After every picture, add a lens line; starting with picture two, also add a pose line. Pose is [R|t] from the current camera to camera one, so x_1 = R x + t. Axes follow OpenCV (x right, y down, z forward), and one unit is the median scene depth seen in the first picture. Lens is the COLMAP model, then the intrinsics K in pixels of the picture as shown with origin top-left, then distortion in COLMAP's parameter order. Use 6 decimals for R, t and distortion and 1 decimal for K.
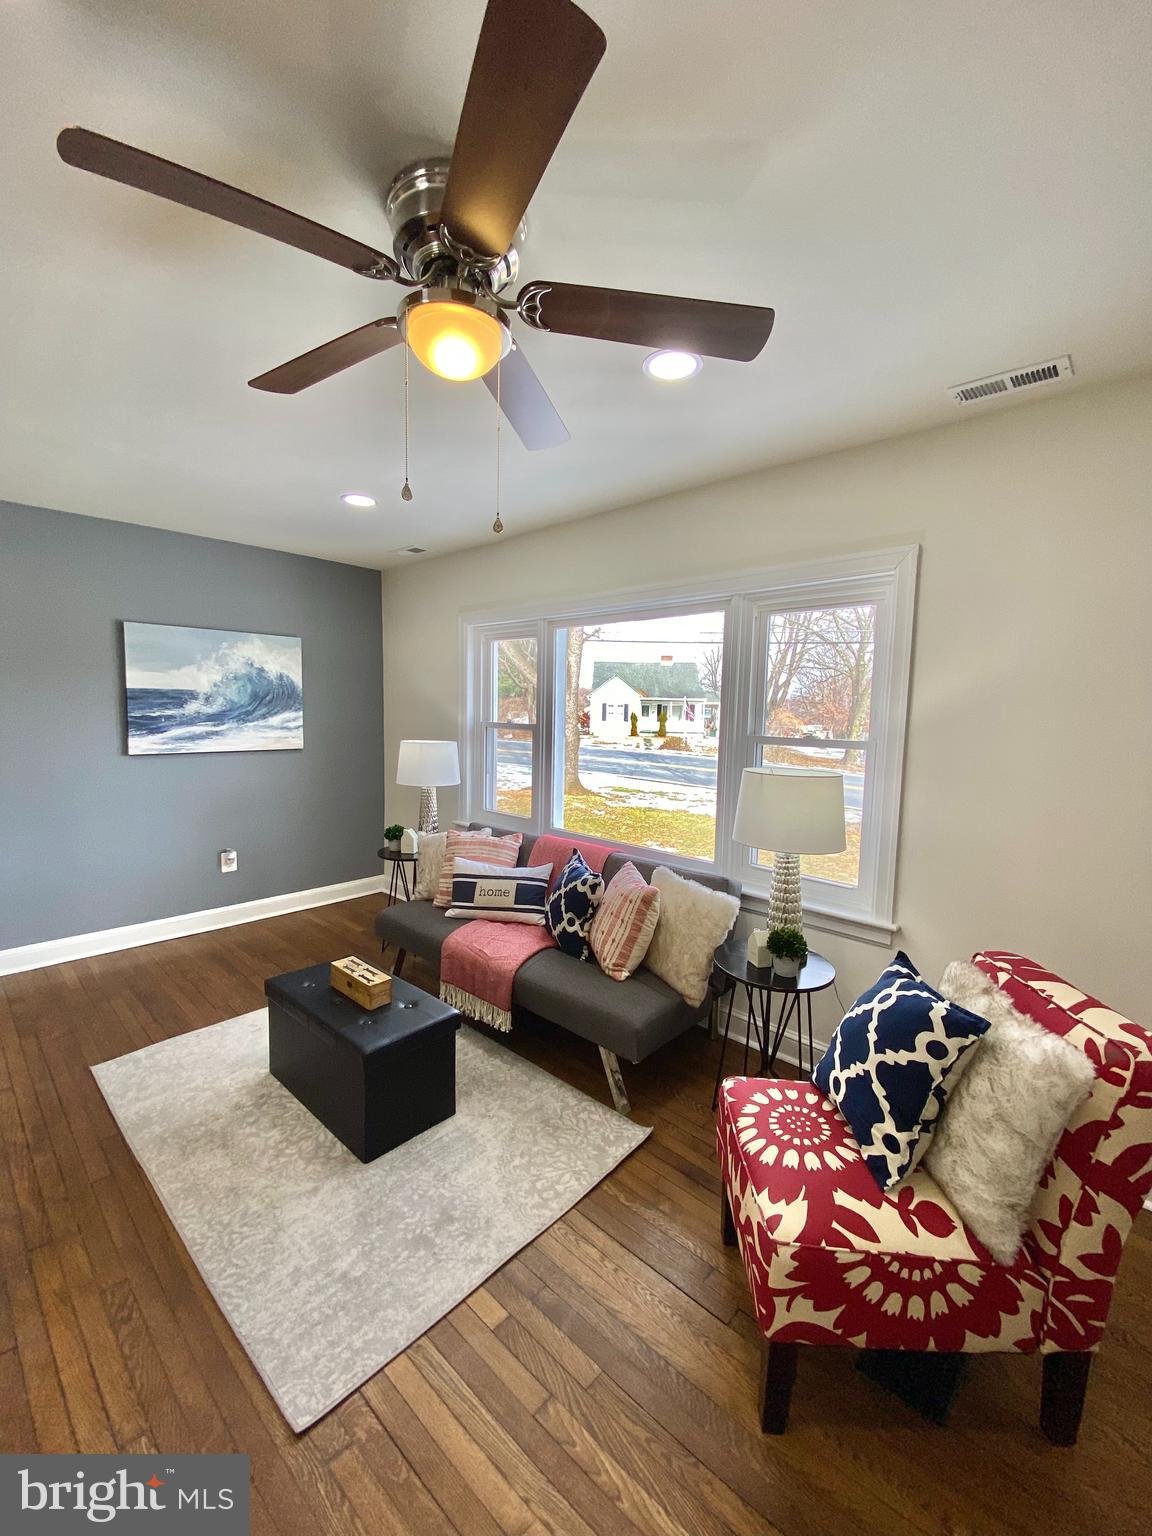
lens RADIAL K [[611.1, 0, 576.0], [0, 611.1, 768.0], [0, 0, 1]] dist [0.024130, -0.022755]
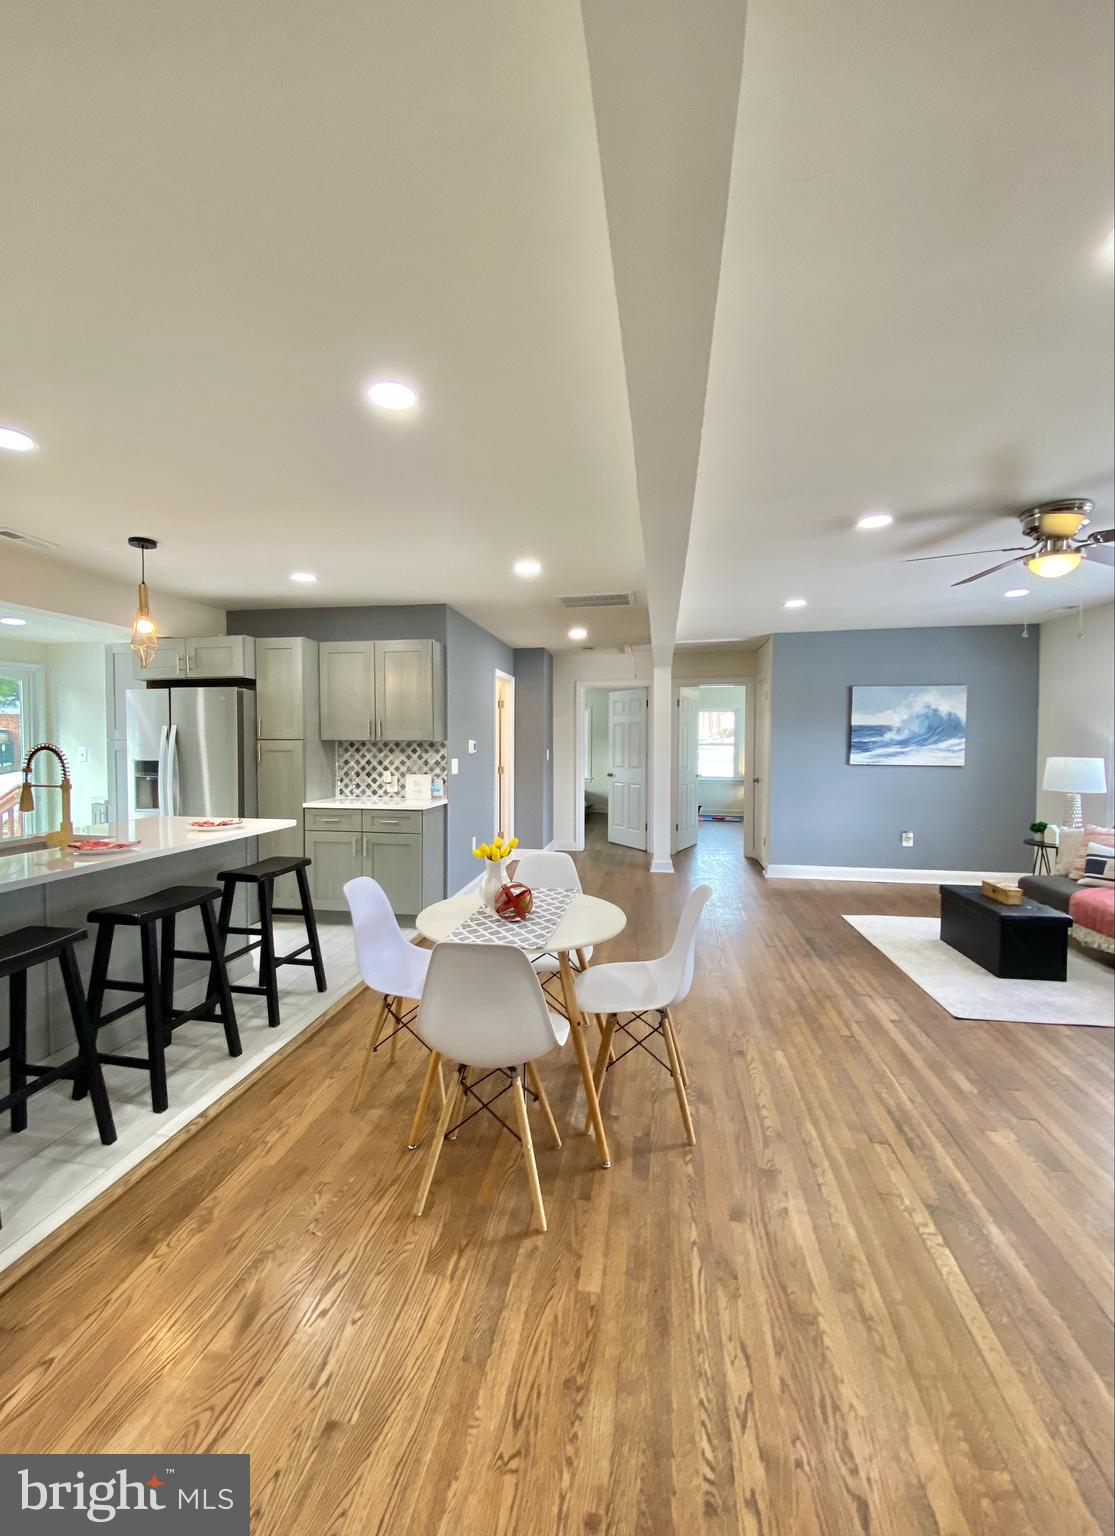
lens RADIAL K [[617.4, 0, 548.0], [0, 617.4, 765.1], [0, 0, 1]] dist [0.027507, -0.022868]
pose [[0.541154, 0.007585, -0.840890, 0.354746], [-0.063615, 0.997463, -0.031942, 0.116669], [0.838514, 0.070778, 0.540263, -0.855212]]
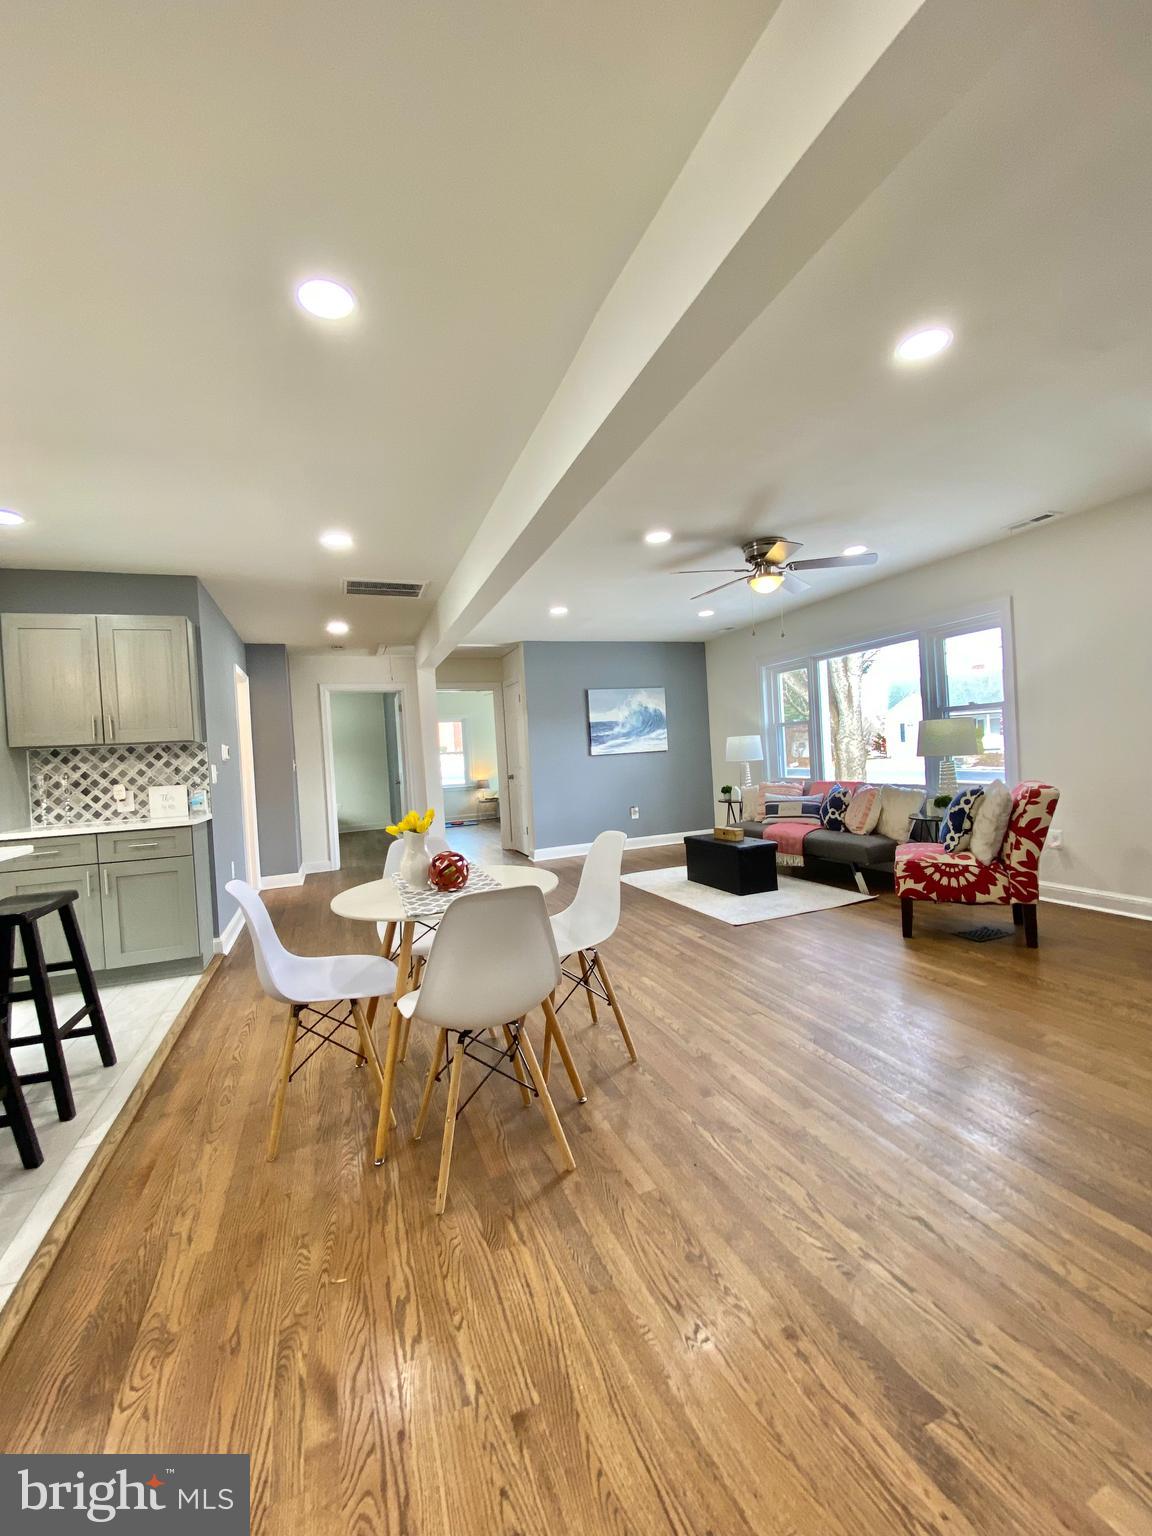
lens RADIAL K [[611.1, 0, 576.0], [0, 611.1, 768.0], [0, 0, 1]] dist [0.024130, -0.022755]
pose [[0.898525, -0.067046, -0.433772, 0.110368], [0.040344, 0.996697, -0.070486, 0.211941], [0.437065, 0.045834, 0.898262, -1.079793]]
